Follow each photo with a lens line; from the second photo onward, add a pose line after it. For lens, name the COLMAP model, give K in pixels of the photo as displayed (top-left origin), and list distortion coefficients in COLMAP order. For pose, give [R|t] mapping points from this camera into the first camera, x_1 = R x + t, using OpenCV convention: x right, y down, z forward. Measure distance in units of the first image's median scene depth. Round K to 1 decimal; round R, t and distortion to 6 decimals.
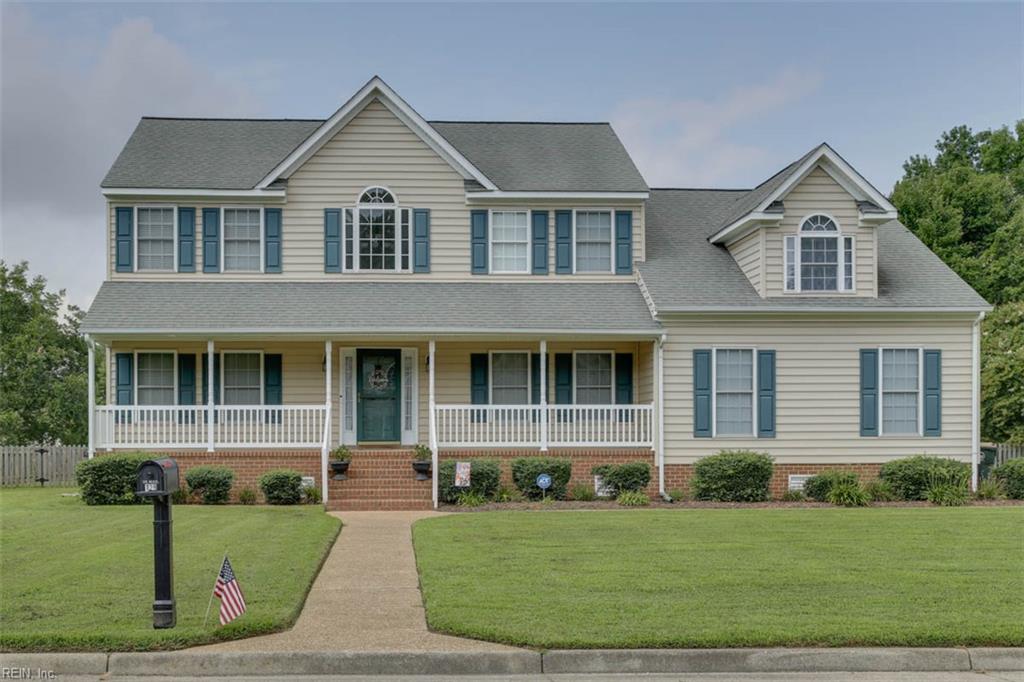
lens RADIAL K [[1179.6, 0, 512.0], [0, 1179.6, 446.3], [0, 0, 1]] dist [0.015912, 0.024697]
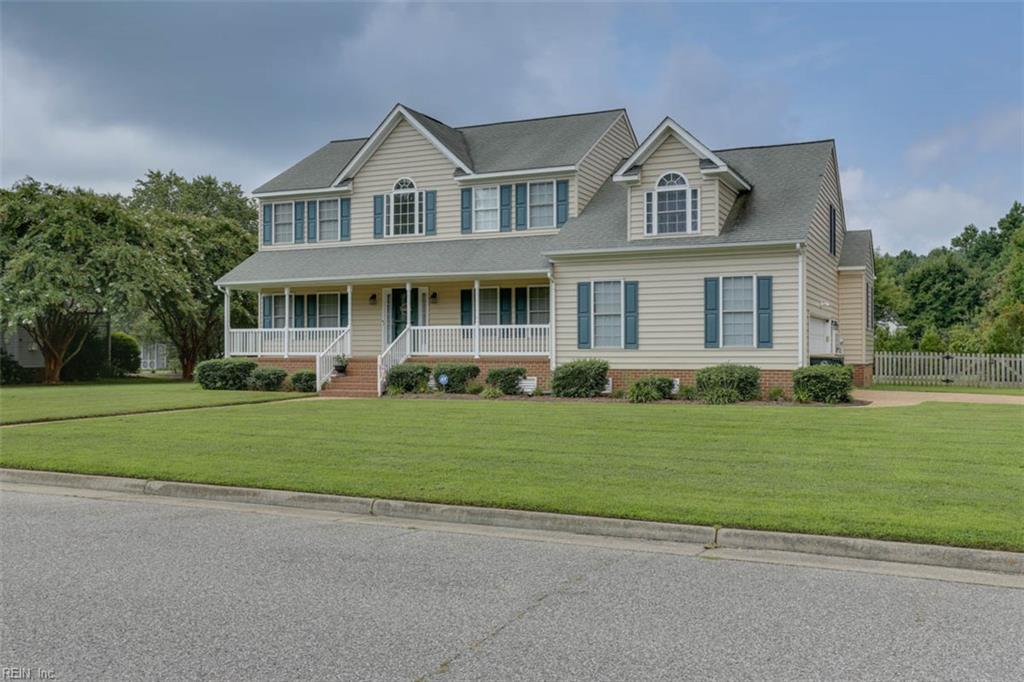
lens RADIAL K [[937.4, 0, 512.0], [0, 937.4, 341.0], [0, 0, 1]] dist [0.058342, 0.003106]
pose [[0.886914, -0.003348, -0.461922, 0.545901], [-0.002955, 0.999912, -0.012920, -0.002274], [0.461924, 0.012824, 0.886827, 0.027370]]
